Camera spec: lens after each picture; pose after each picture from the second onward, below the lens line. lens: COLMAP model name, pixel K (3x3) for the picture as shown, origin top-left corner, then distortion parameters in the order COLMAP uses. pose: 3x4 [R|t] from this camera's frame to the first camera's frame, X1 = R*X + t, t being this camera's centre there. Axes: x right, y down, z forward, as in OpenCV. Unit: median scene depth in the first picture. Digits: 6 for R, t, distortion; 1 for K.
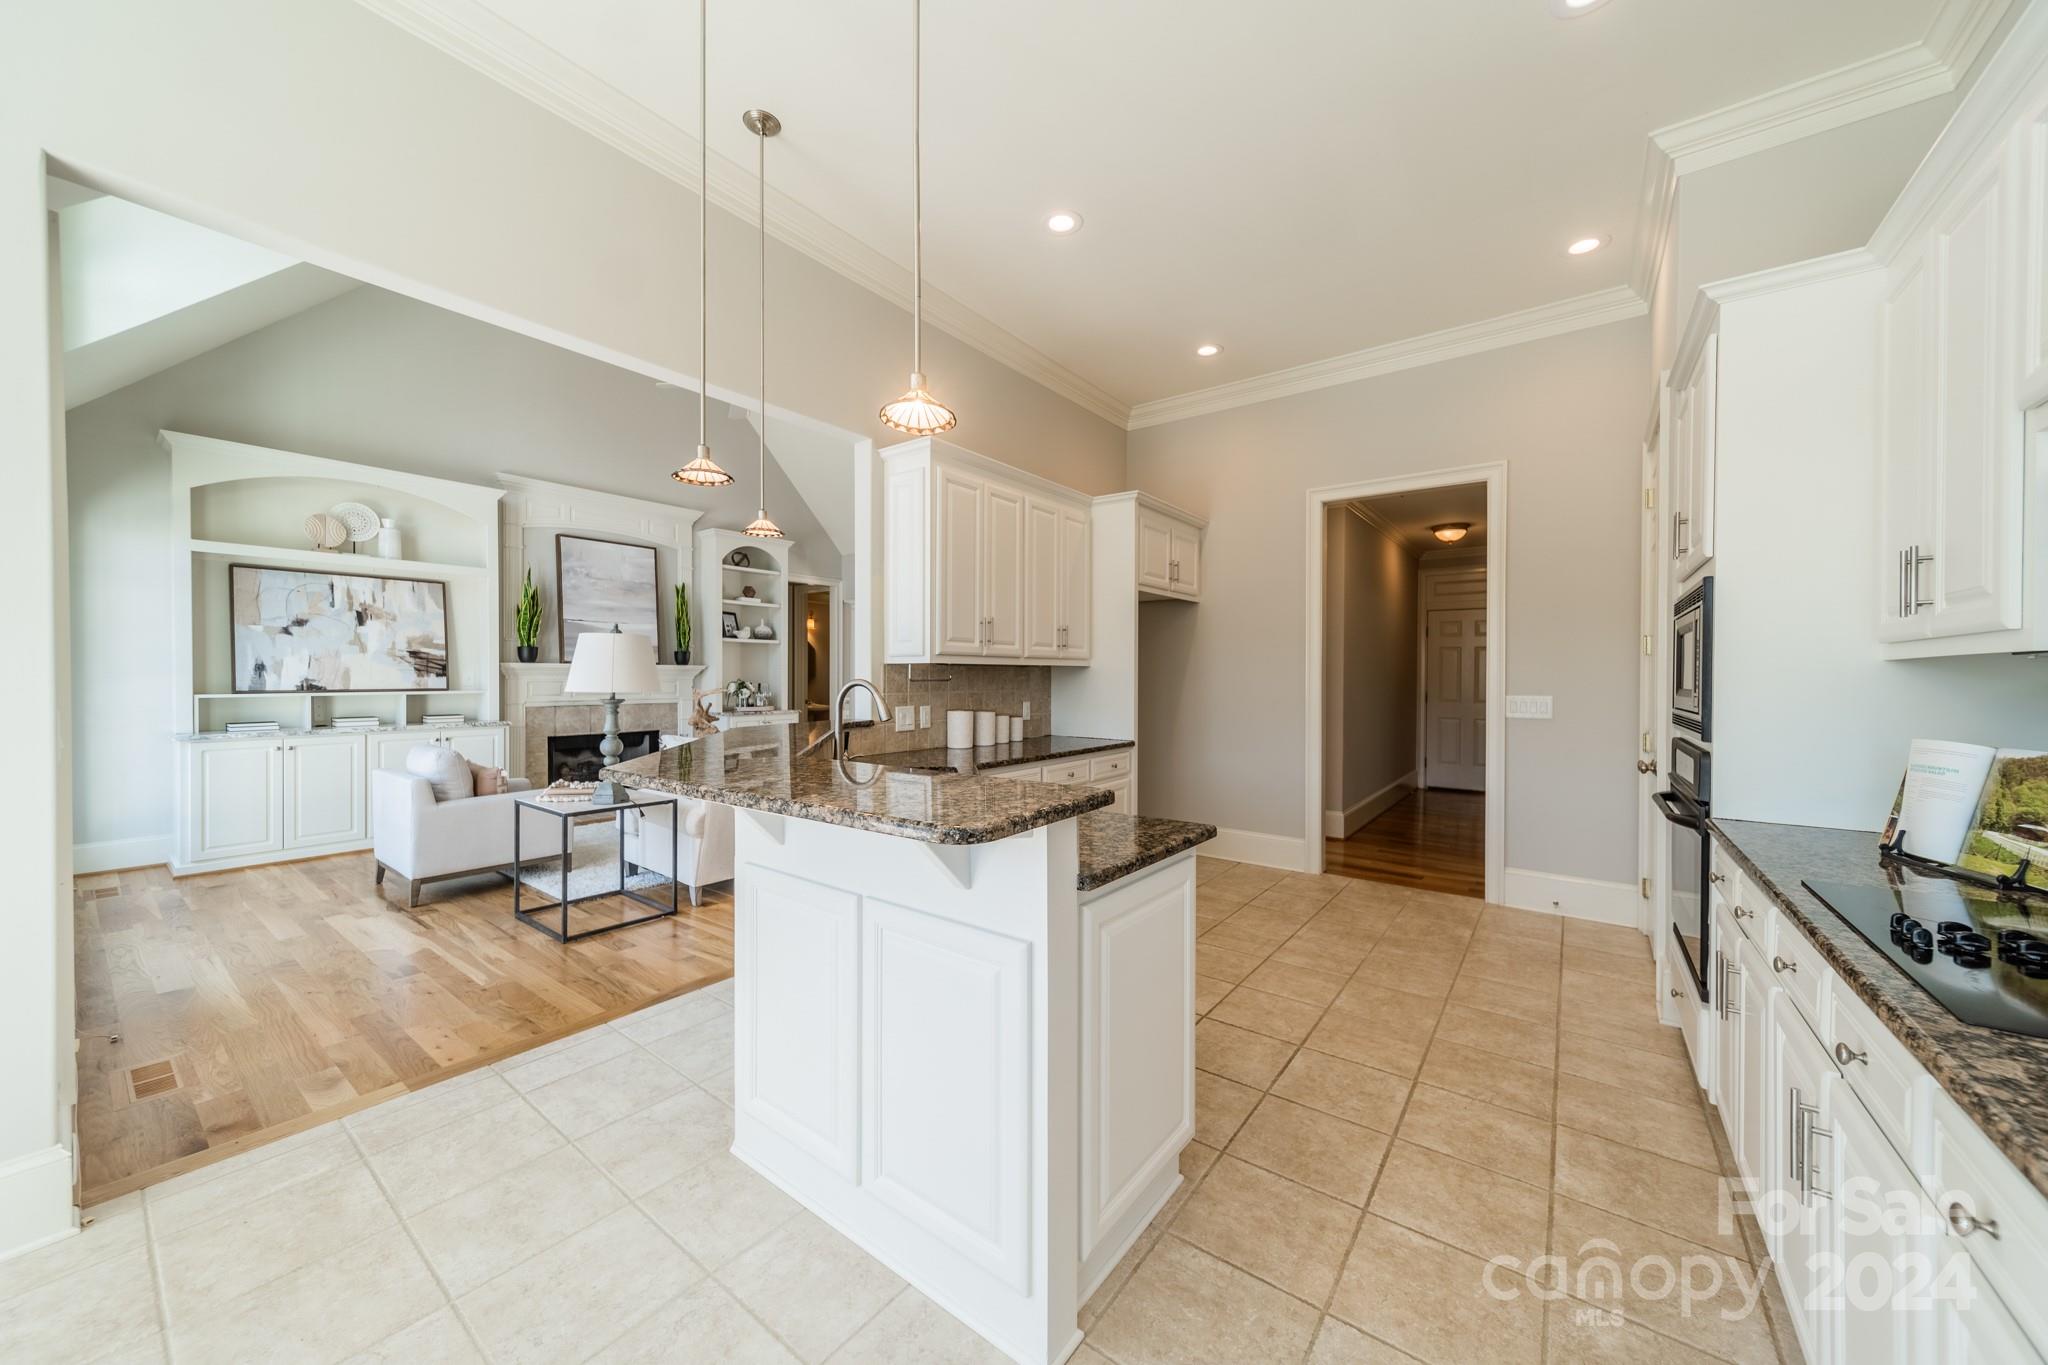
lens RADIAL K [[728.0, 0, 1023.8], [0, 728.0, 680.8], [0, 0, 1]] dist [0.010026, 0.000094]
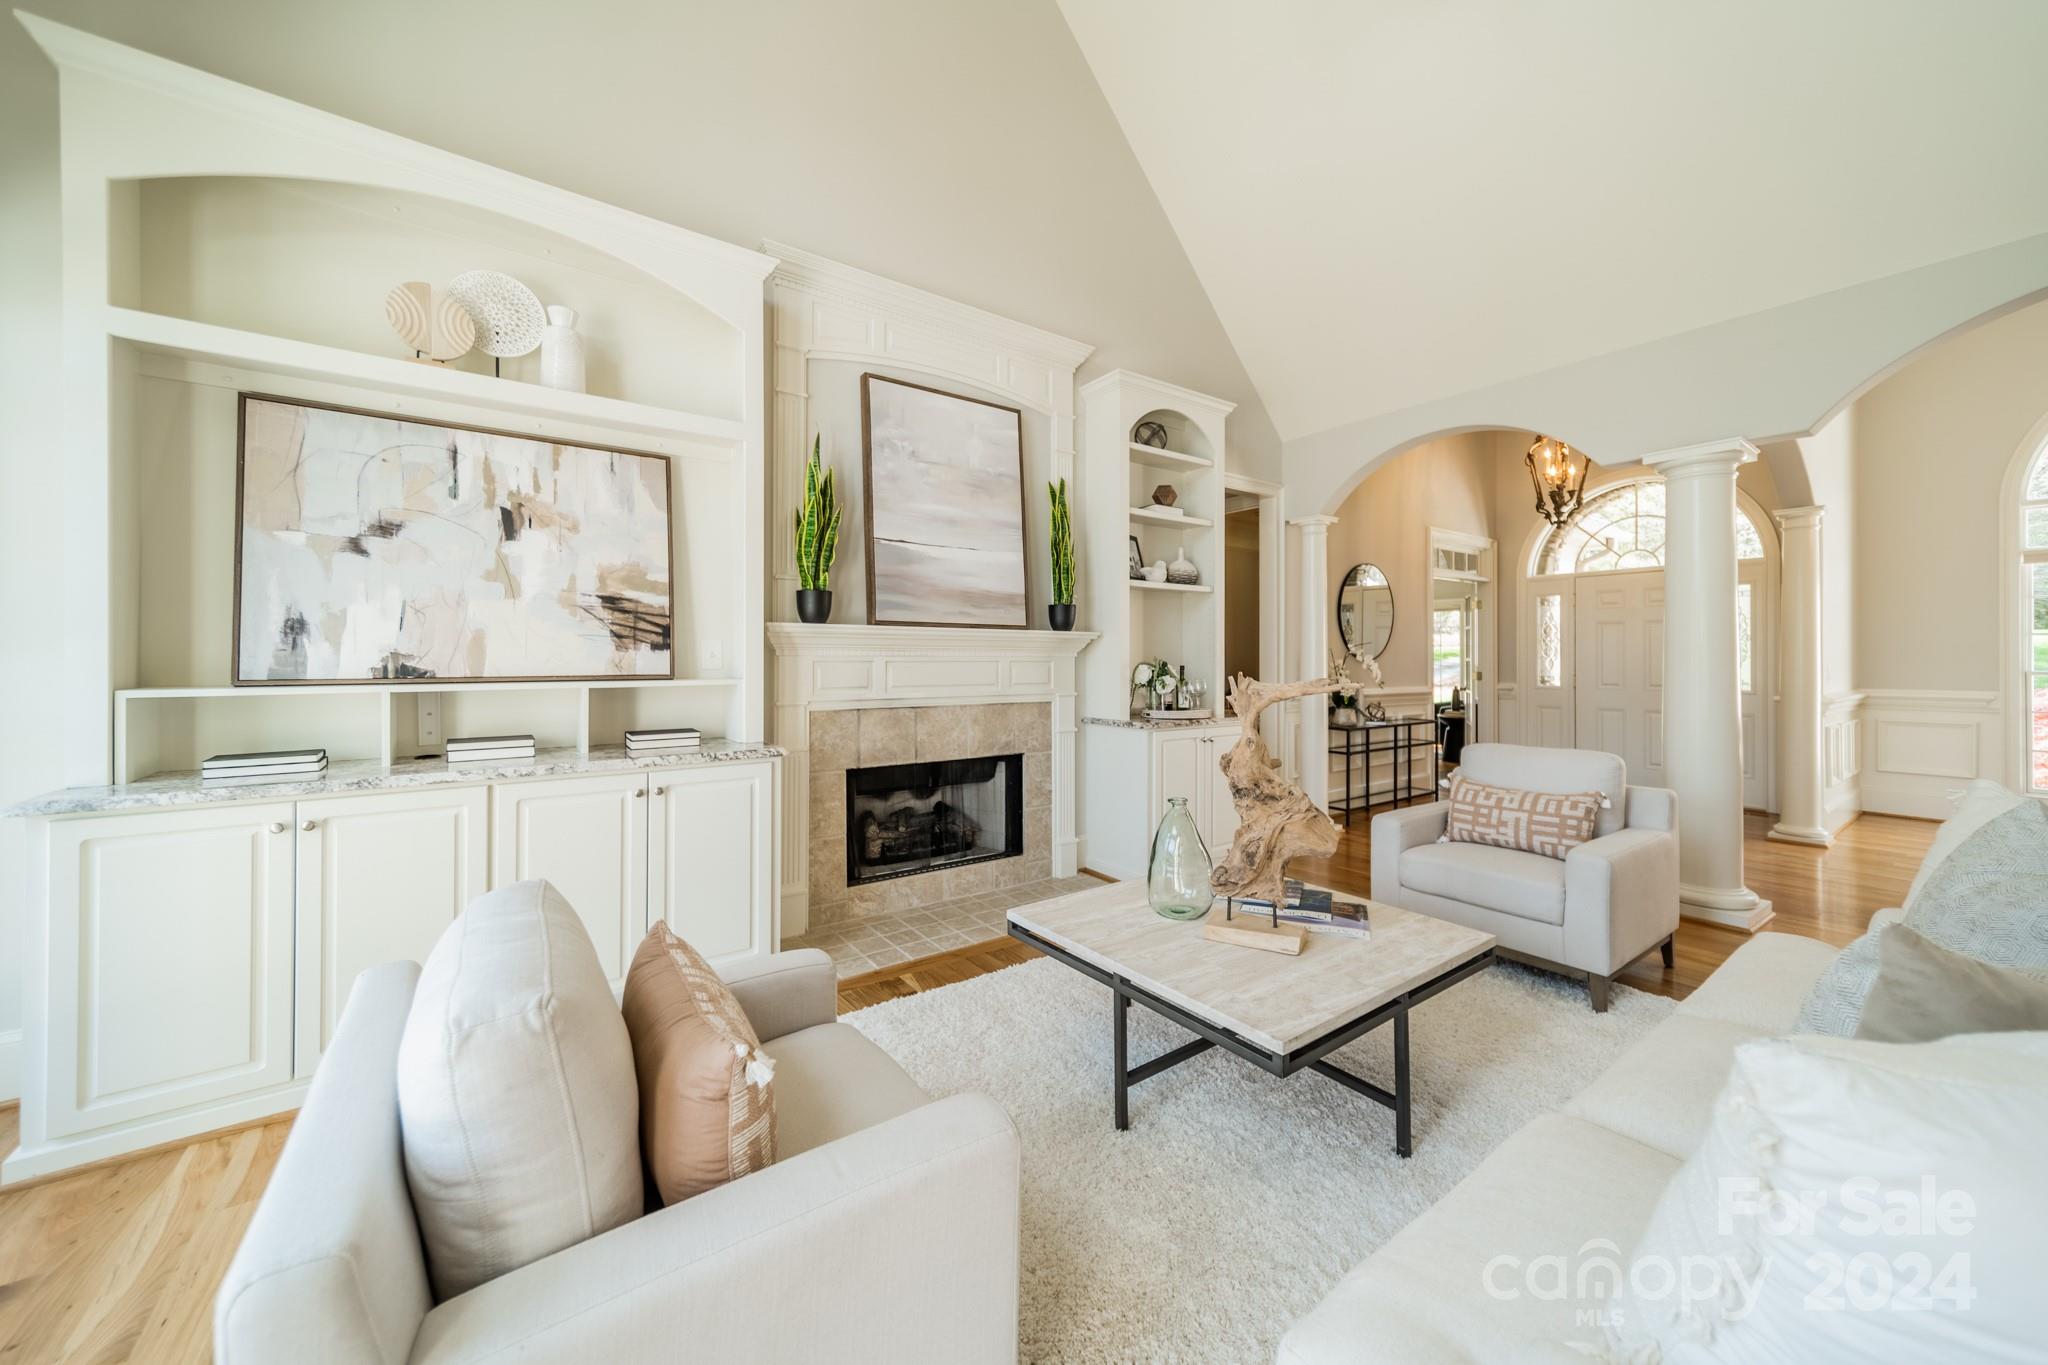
lens RADIAL K [[733.2, 0, 1028.2], [0, 733.2, 655.9], [0, 0, 1]] dist [0.008347, 0.000133]
pose [[0.957624, -0.001900, -0.288016, -0.425701], [-0.001097, 0.999947, -0.010244, 0.002714], [0.288020, 0.010126, 0.957571, 0.607912]]
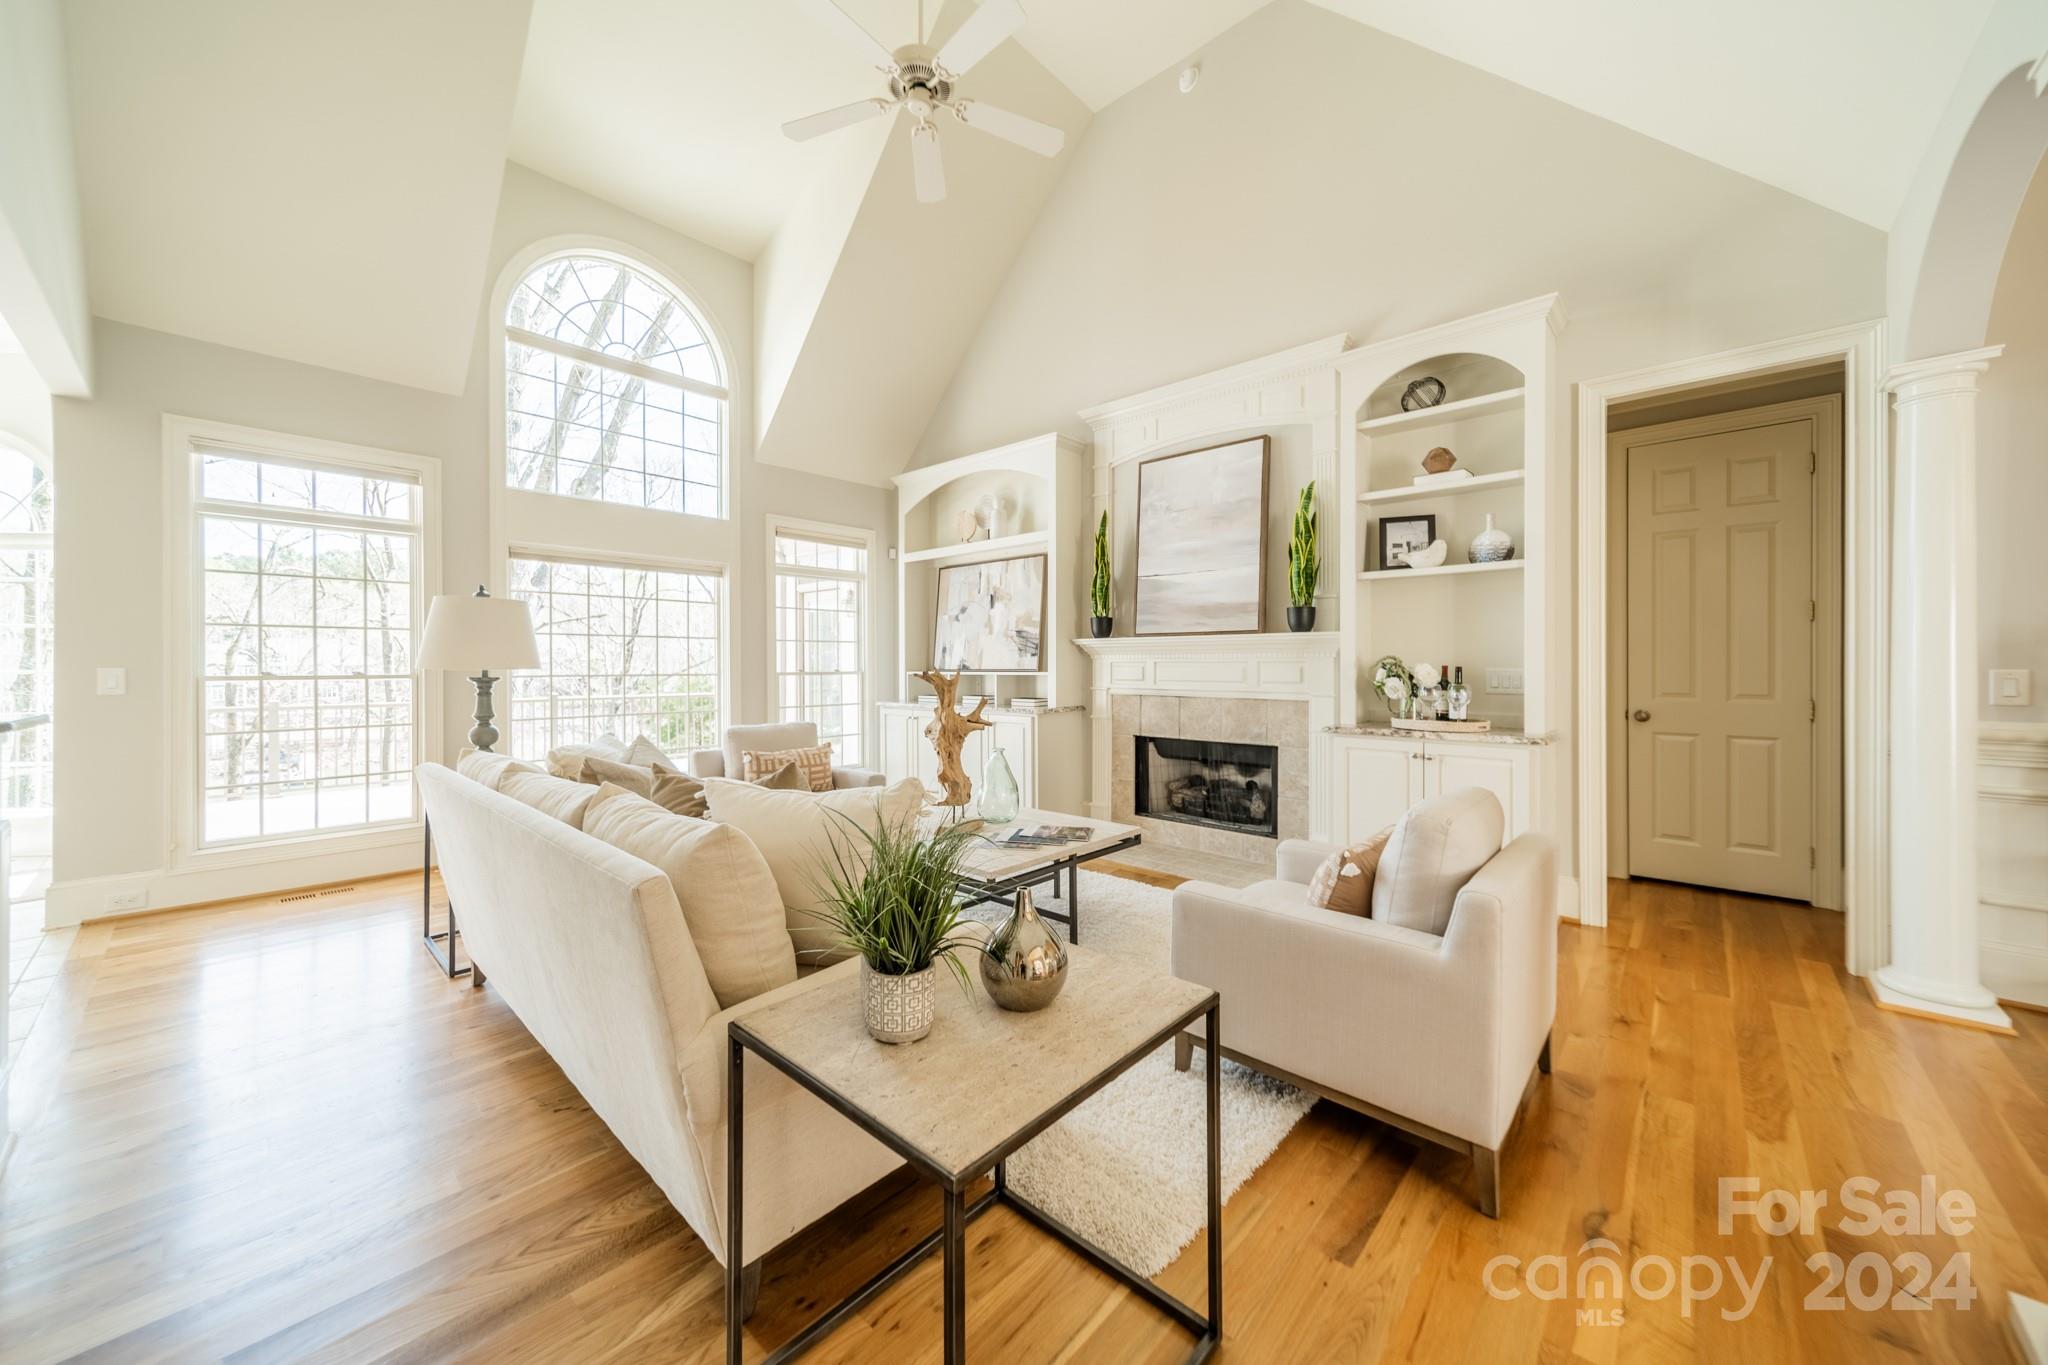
lens RADIAL K [[722.4, 0, 1017.4], [0, 722.4, 665.7], [0, 0, 1]] dist [0.010558, -0.000004]
pose [[-0.077444, -0.000441, -0.996997, 0.112869], [-0.005059, 0.999987, -0.000049, 0.006040], [0.996984, 0.005040, -0.077445, 1.045370]]
